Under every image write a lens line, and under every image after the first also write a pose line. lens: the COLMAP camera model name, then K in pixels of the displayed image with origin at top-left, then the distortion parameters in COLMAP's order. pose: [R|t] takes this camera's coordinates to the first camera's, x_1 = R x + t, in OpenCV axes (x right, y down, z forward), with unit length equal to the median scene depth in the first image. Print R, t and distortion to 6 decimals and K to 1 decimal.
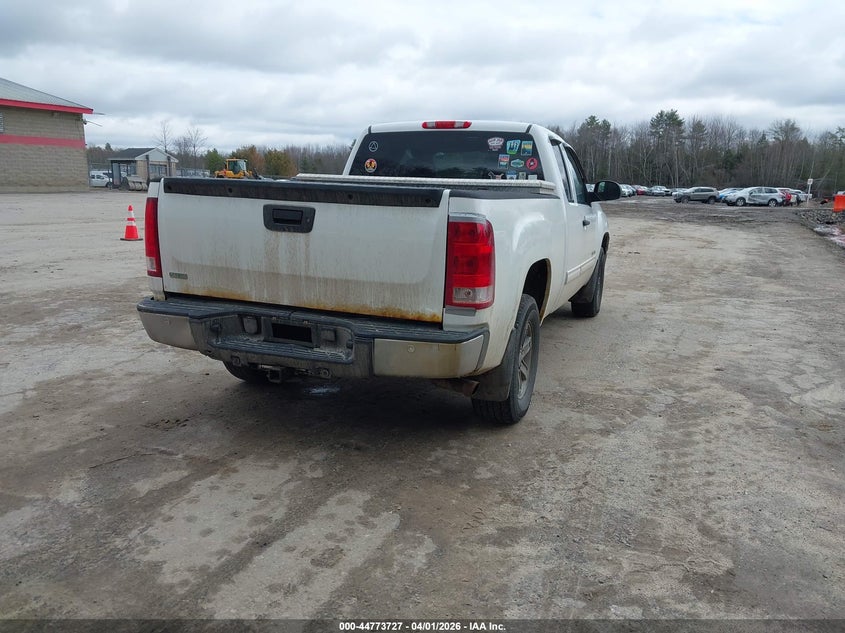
lens RADIAL K [[675.6, 0, 418.6], [0, 675.6, 318.5], [0, 0, 1]] dist [0.009758, 0.002575]
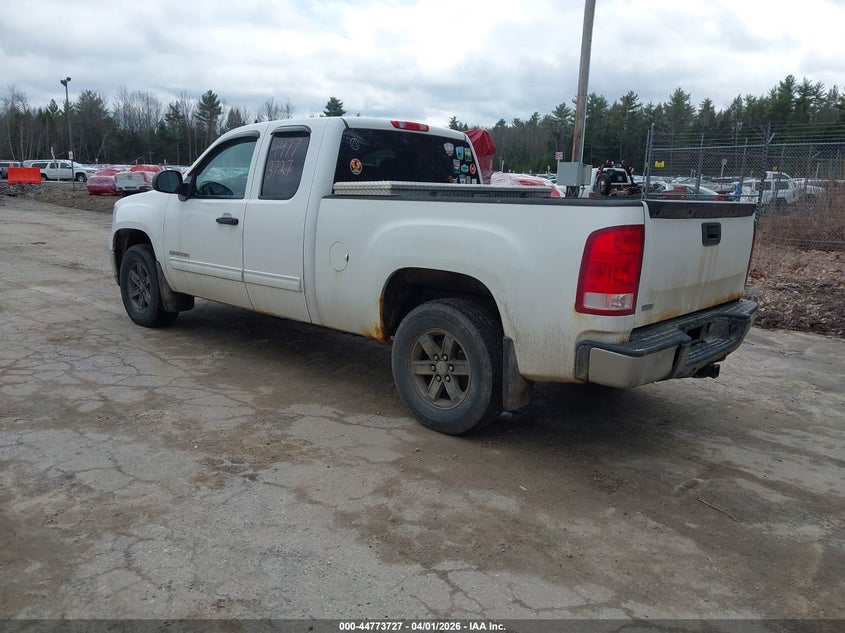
lens RADIAL K [[675.6, 0, 421.0], [0, 675.6, 318.8], [0, 0, 1]] dist [0.009758, 0.002575]
pose [[0.346535, -0.200128, 0.916440, -0.935168], [0.158279, 0.975443, 0.153162, -0.169388], [-0.924587, 0.091978, 0.369702, 0.678028]]
